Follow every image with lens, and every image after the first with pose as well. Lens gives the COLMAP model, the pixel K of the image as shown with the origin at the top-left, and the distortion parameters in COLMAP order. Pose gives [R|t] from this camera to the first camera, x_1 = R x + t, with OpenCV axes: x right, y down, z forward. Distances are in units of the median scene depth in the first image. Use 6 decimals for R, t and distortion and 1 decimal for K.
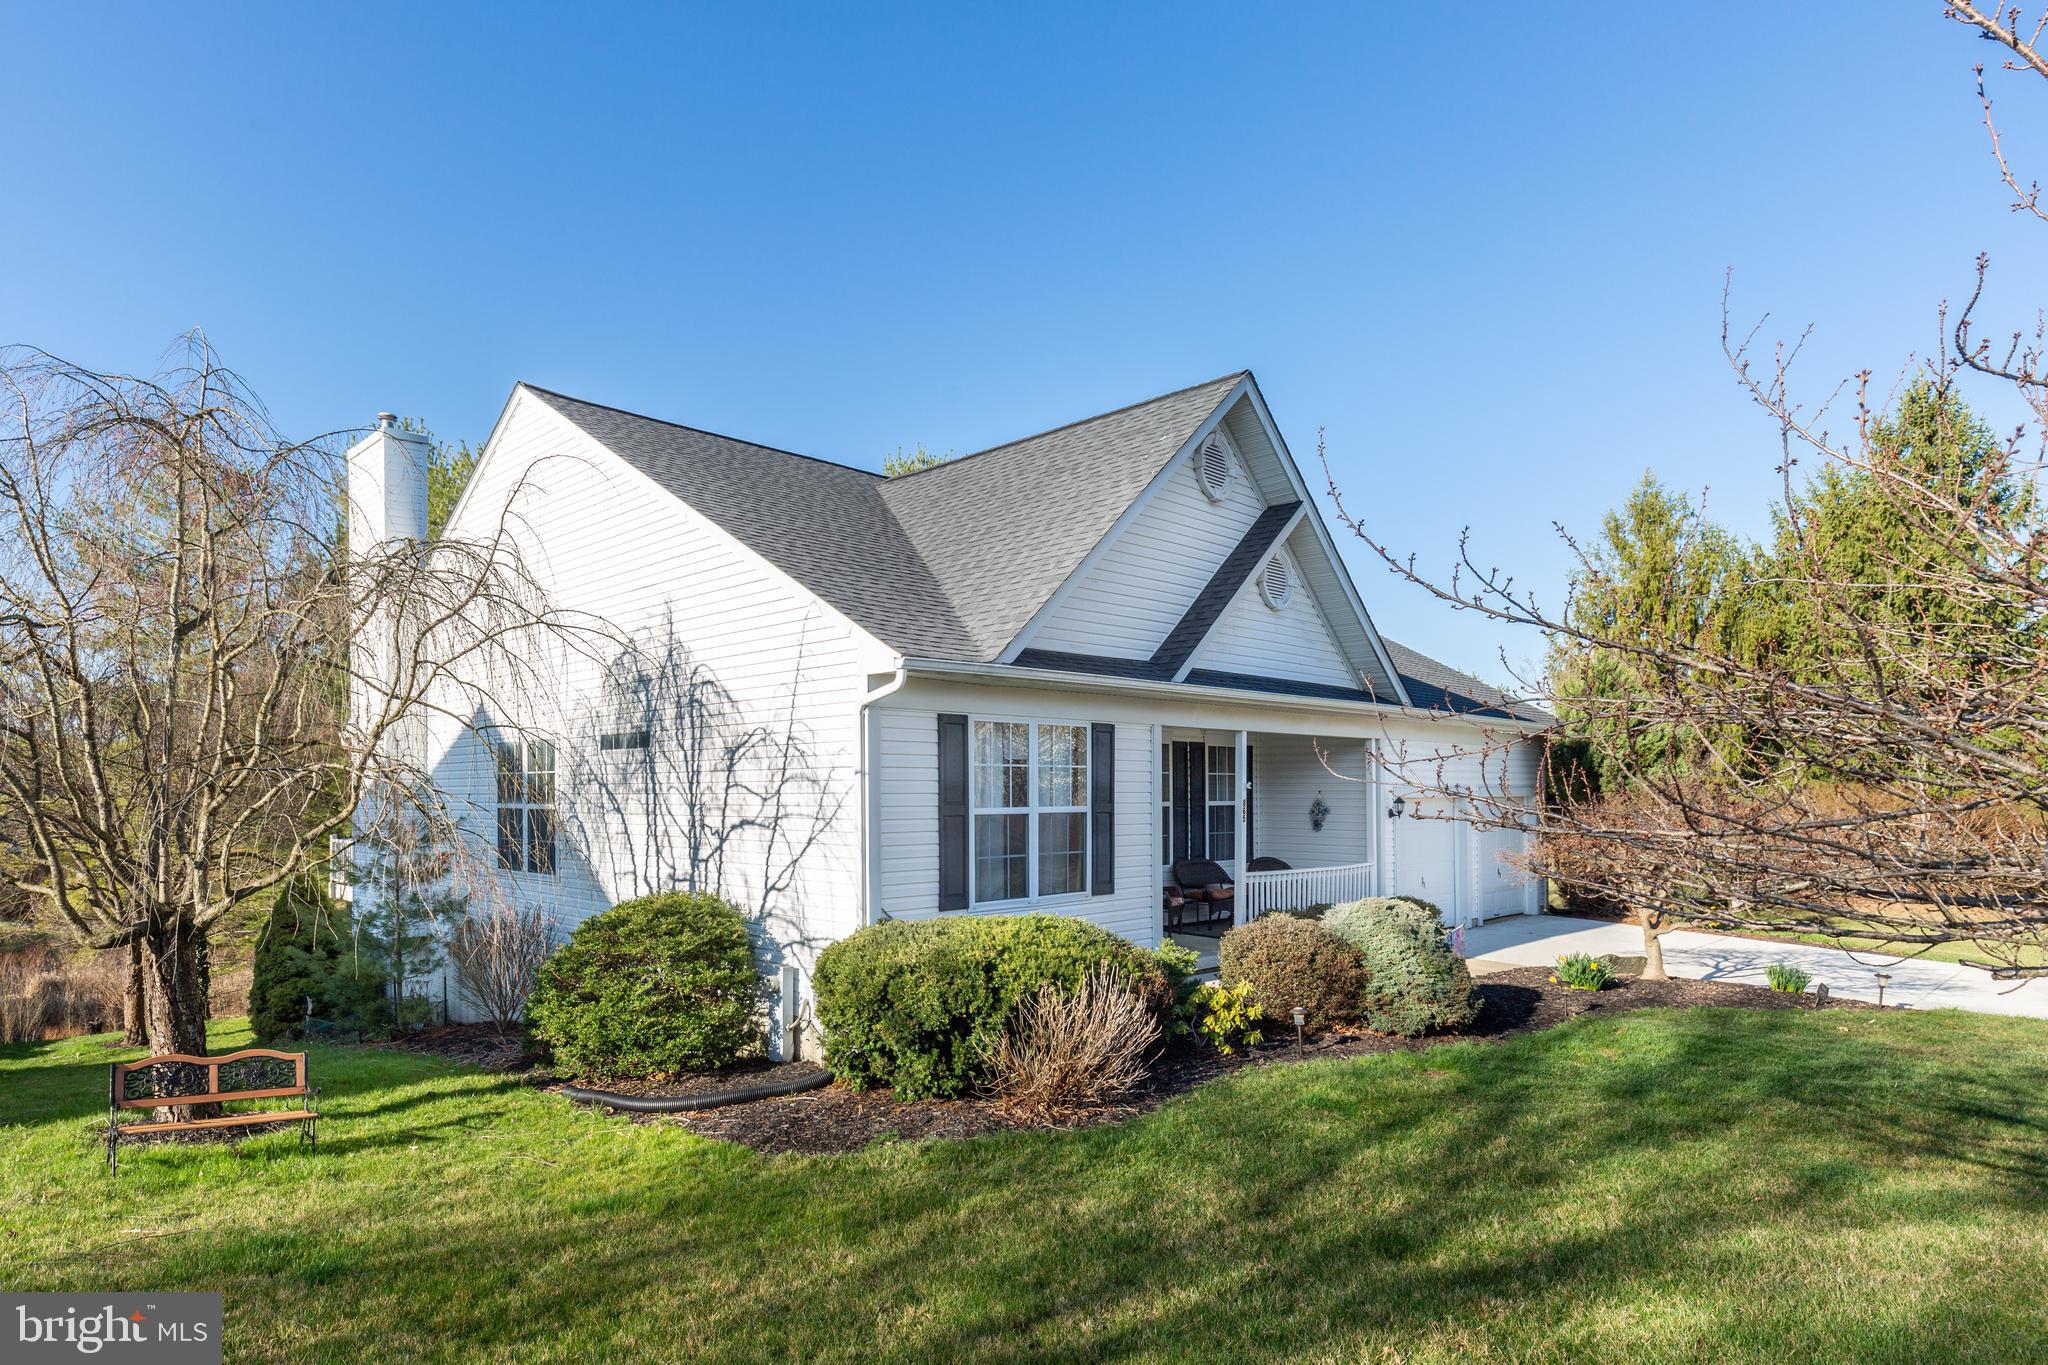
lens RADIAL K [[1118.2, 0, 810.5], [0, 1118.2, 788.9], [0, 0, 1]] dist [0.000485, 0.000761]
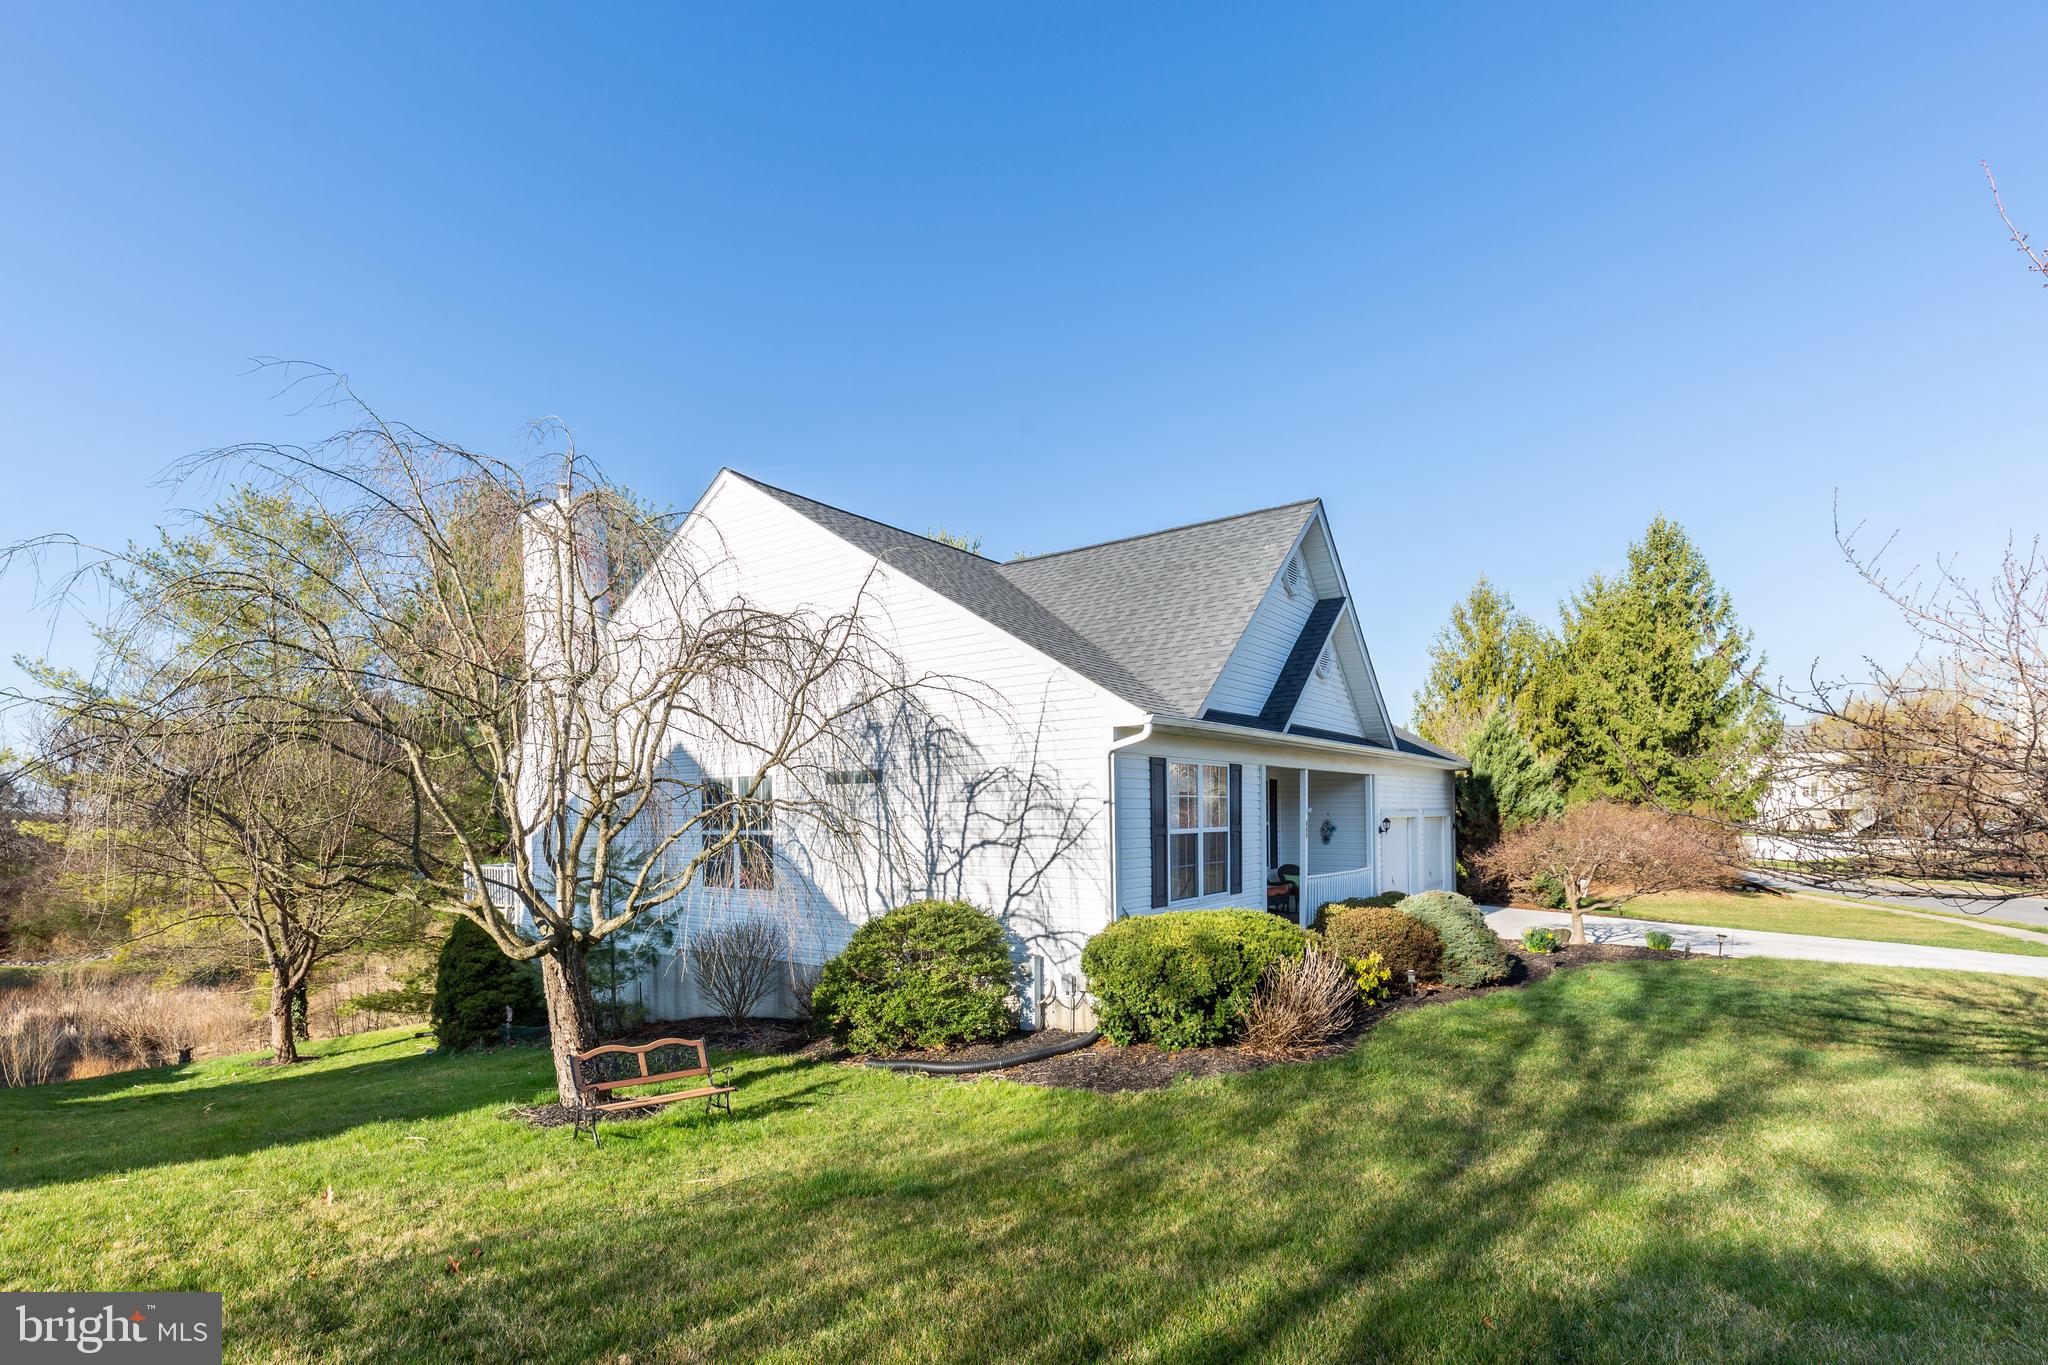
lens RADIAL K [[955.3, 0, 988.9], [0, 955.3, 823.8], [0, 0, 1]] dist [0.013141, -0.000184]
pose [[0.978989, -0.010356, 0.203649, -0.273212], [0.008396, 0.999910, 0.010487, -0.002224], [-0.203739, -0.008557, 0.978988, -0.047862]]
